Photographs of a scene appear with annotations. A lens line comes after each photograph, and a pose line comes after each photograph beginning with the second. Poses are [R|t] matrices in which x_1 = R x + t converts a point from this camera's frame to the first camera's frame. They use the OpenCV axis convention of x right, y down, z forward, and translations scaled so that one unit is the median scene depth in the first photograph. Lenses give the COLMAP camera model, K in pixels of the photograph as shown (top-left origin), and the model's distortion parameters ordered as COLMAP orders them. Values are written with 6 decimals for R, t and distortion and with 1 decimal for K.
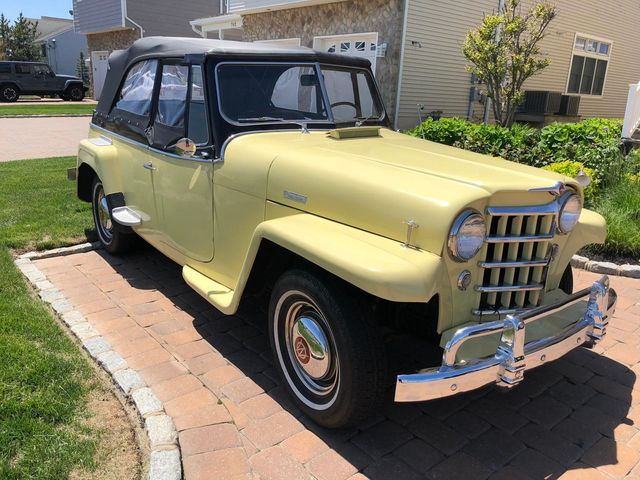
lens RADIAL K [[519.6, 0, 317.4], [0, 519.6, 225.5], [0, 0, 1]] dist [0.001643, 0.002053]
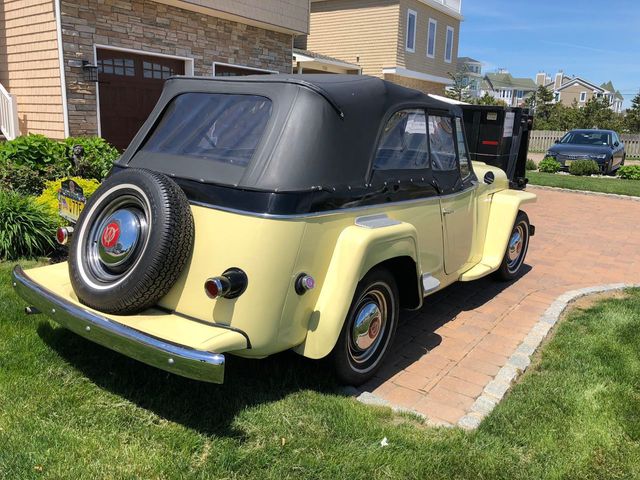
lens RADIAL K [[519.6, 0, 317.4], [0, 519.6, 225.5], [0, 0, 1]] dist [0.001643, 0.002053]
pose [[-0.242205, -0.251101, 0.937169, -1.336693], [0.197209, 0.933024, 0.300958, -0.489349], [-0.949971, 0.257711, -0.176463, 1.550746]]
